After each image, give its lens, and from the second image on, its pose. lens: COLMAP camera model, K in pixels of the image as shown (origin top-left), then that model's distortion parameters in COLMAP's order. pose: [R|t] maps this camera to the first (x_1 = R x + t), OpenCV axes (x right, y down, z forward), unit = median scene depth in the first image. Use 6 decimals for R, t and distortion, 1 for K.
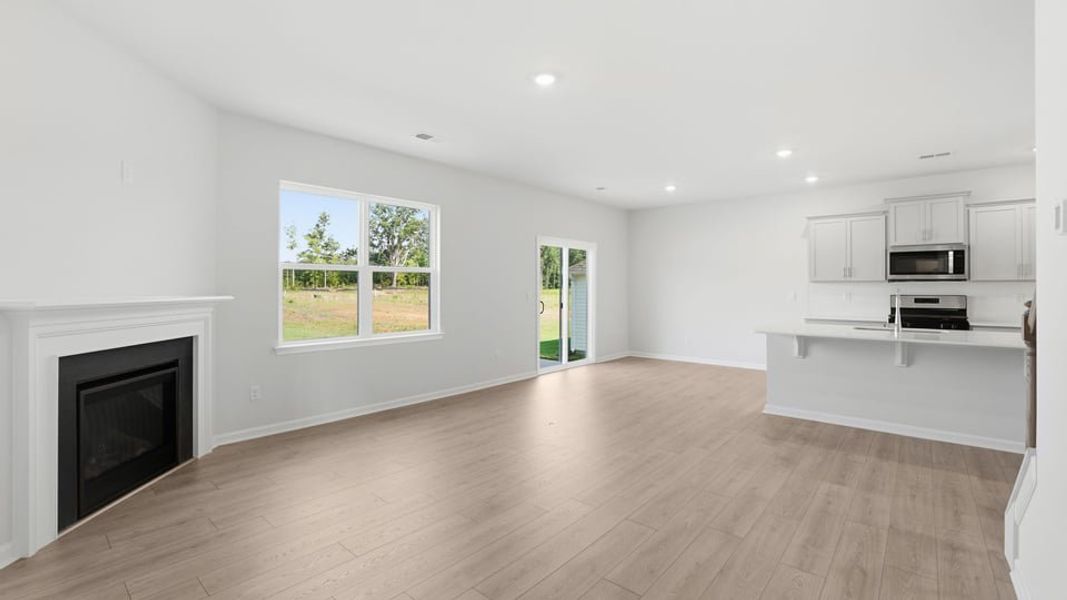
lens RADIAL K [[482.5, 0, 533.5], [0, 482.5, 300.0], [0, 0, 1]] dist [0.000102, 0.000487]
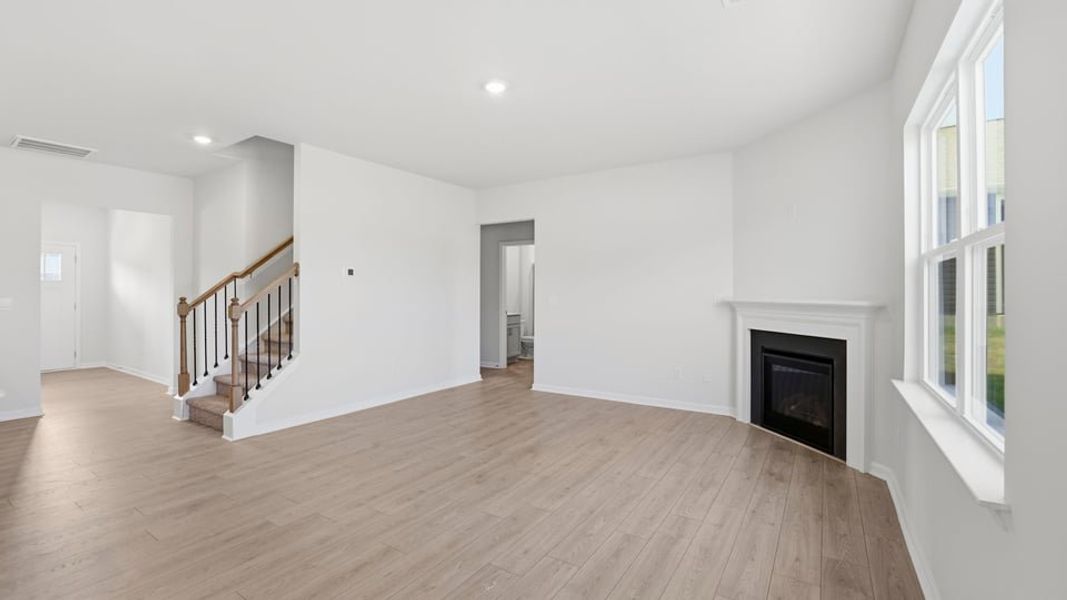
lens RADIAL K [[482.5, 0, 533.5], [0, 482.5, 300.0], [0, 0, 1]] dist [0.000102, 0.000487]
pose [[-0.990041, 0.004541, -0.140709, 0.083030], [-0.001199, 0.999171, 0.040684, -0.051892], [0.140777, 0.040447, -0.989215, 2.037217]]
